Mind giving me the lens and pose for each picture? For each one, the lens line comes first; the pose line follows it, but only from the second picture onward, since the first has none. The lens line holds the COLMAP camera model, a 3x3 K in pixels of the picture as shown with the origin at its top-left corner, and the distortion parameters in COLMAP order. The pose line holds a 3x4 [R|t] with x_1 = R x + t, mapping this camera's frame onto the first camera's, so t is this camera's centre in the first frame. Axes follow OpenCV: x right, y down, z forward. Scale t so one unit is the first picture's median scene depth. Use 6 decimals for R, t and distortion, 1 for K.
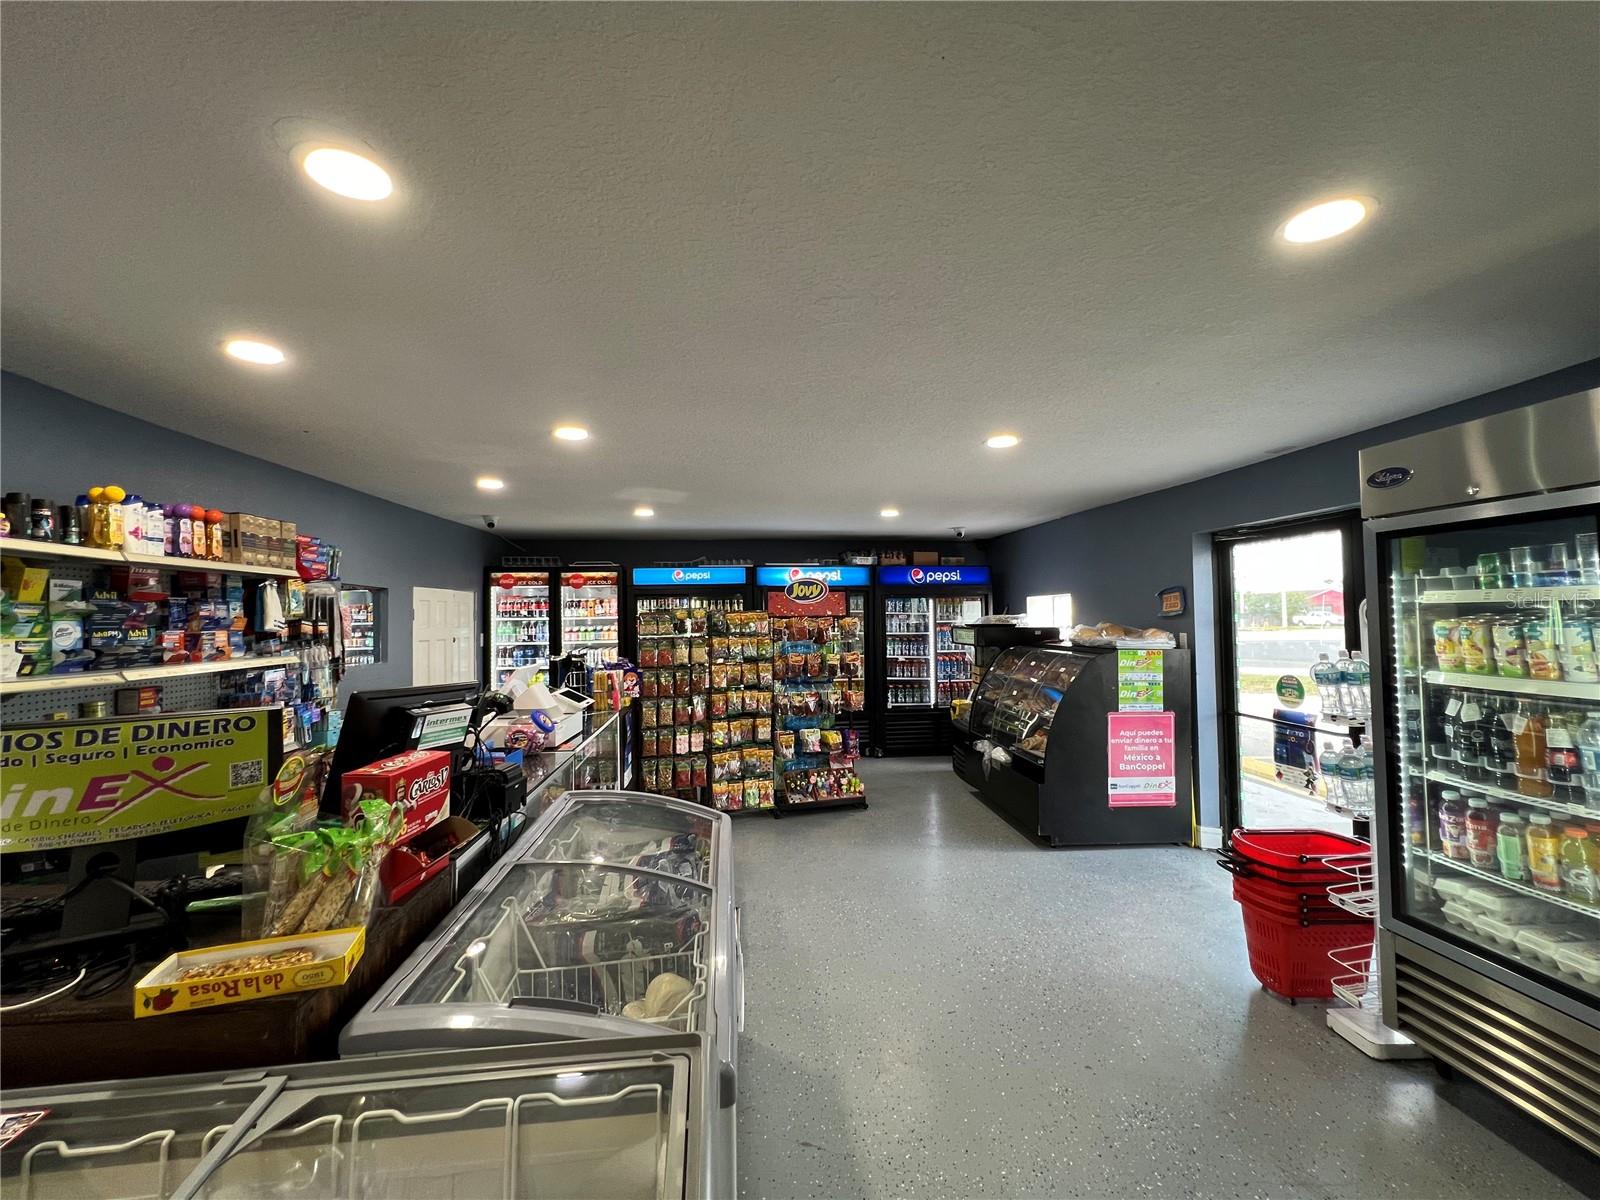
lens RADIAL K [[648.0, 0, 794.7], [0, 648.0, 601.5], [0, 0, 1]] dist [0.000070, 0.000486]
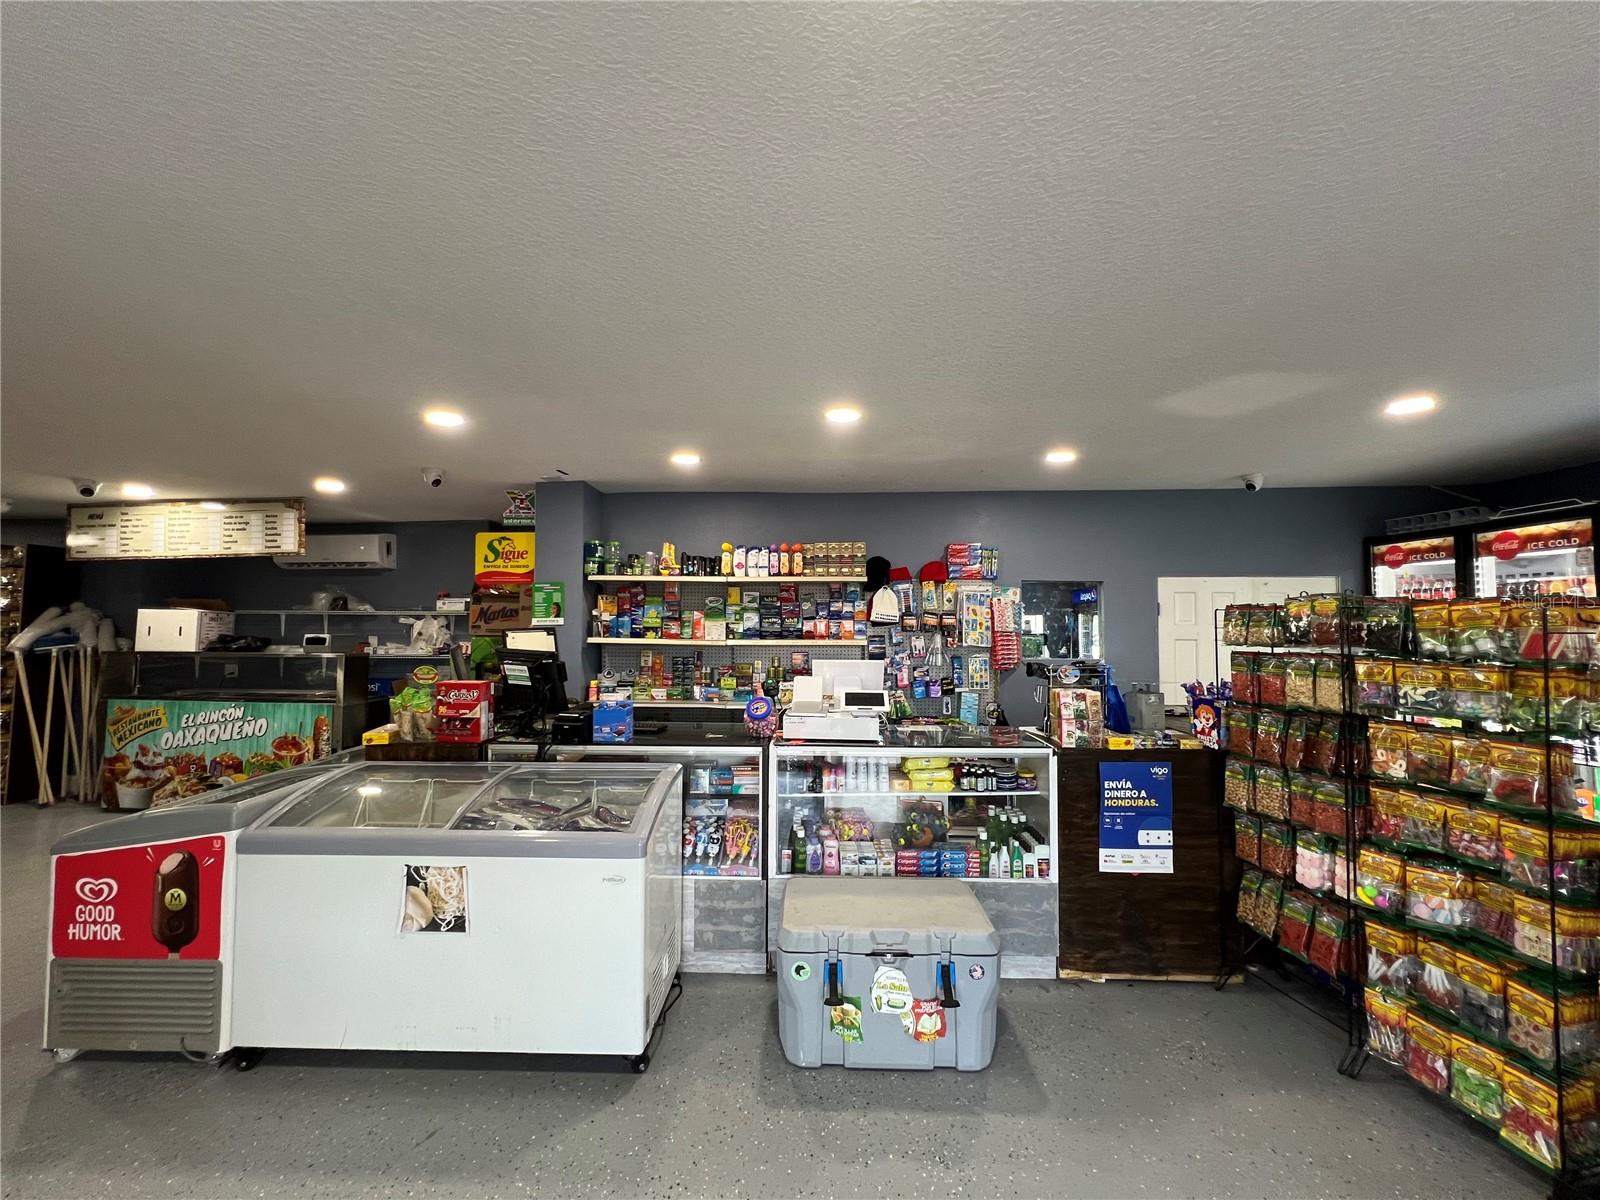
lens RADIAL K [[648.0, 0, 799.5], [0, 648.0, 590.8], [0, 0, 1]] dist [0.000070, 0.000486]
pose [[-0.133700, -0.027529, -0.990639, 0.382563], [0.022621, 0.999269, -0.030822, 0.012902], [0.990764, -0.026530, -0.132980, 0.684468]]
